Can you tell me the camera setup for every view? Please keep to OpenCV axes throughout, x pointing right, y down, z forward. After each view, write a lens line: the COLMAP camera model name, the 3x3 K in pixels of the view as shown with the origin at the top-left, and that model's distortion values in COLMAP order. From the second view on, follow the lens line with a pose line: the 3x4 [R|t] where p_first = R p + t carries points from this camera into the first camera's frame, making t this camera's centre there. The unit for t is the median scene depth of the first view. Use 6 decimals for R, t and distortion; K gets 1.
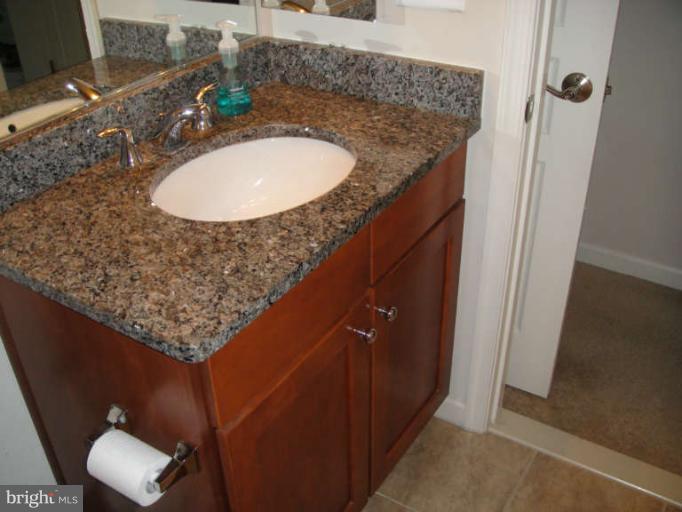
lens RADIAL K [[712.8, 0, 341.0], [0, 712.8, 256.0], [0, 0, 1]] dist [-0.115580, 0.032481]
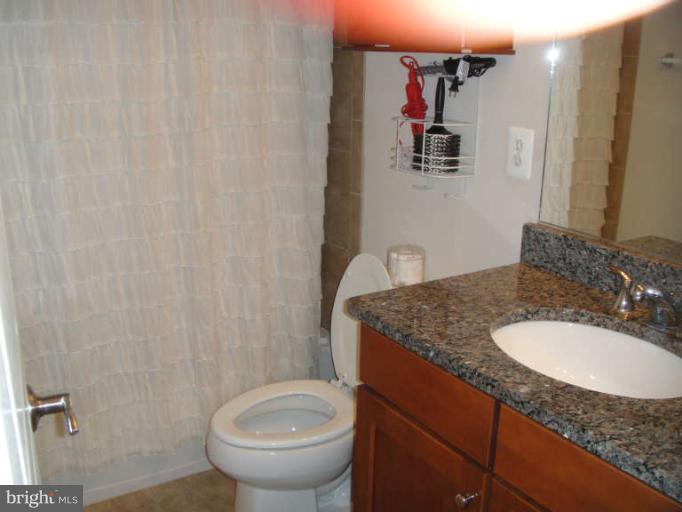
lens RADIAL K [[712.8, 0, 341.0], [0, 712.8, 256.0], [0, 0, 1]] dist [-0.115580, 0.032481]
pose [[-0.410892, 0.281094, -0.867268, 0.930481], [-0.497186, 0.728284, 0.471602, -0.555241], [0.764182, 0.624971, -0.159491, 0.876991]]
